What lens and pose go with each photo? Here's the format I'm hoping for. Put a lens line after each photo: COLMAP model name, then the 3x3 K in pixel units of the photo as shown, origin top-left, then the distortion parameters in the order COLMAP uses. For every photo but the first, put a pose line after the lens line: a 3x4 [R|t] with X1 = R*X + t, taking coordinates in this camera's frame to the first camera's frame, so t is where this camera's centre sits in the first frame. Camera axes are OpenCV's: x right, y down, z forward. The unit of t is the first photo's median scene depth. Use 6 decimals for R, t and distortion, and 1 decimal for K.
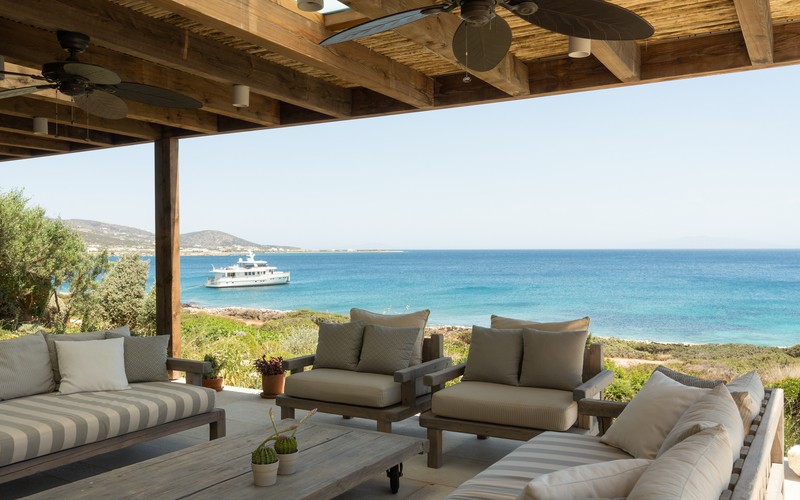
lens RADIAL K [[686.8, 0, 400.0], [0, 686.8, 250.0], [0, 0, 1]] dist [0.002591, 0.000357]
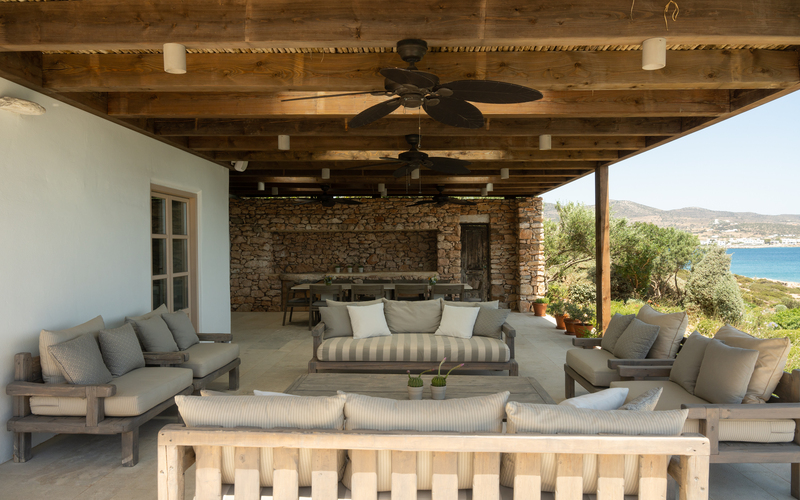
lens RADIAL K [[541.1, 0, 400.0], [0, 541.1, 250.0], [0, 0, 1]] dist [-0.000690, 0.000702]
pose [[0.496960, 0.005059, -0.867759, 0.189117], [0.007749, 0.999917, 0.010267, -0.006530], [0.867739, -0.011827, 0.496880, 0.067384]]
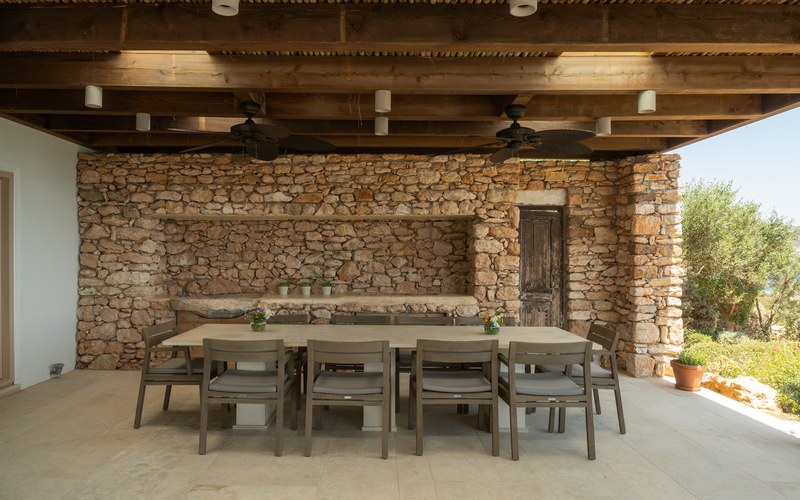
lens RADIAL K [[569.2, 0, 360.4], [0, 569.2, 254.5], [0, 0, 1]] dist [-0.002210, 0.000995]
pose [[0.496243, 0.006290, -0.868161, -0.145411], [-0.000794, 0.999977, 0.006791, -0.000901], [0.868183, -0.002681, 0.496237, 0.221301]]
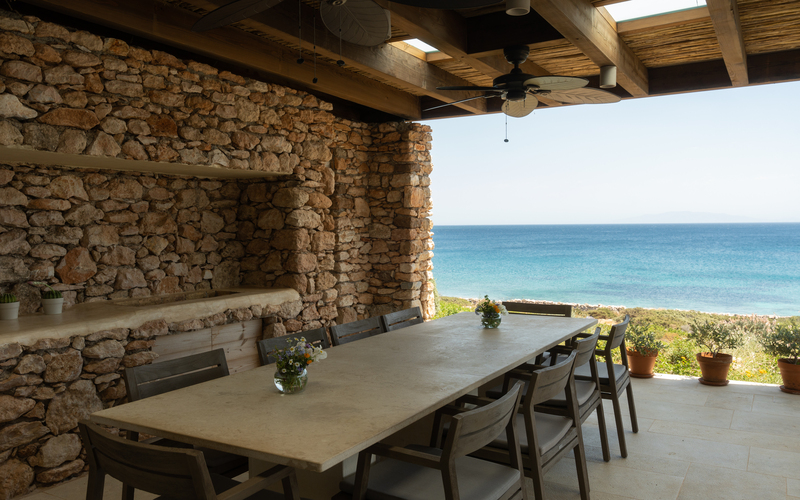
lens RADIAL K [[645.5, 0, 400.0], [0, 645.5, 250.0], [0, 0, 1]] dist [0.005661, 0.000620]
pose [[0.999912, -0.008710, 0.010045, -0.432088], [0.008327, 0.999259, 0.037581, -0.000038], [-0.010365, -0.037494, 0.999243, 0.158614]]
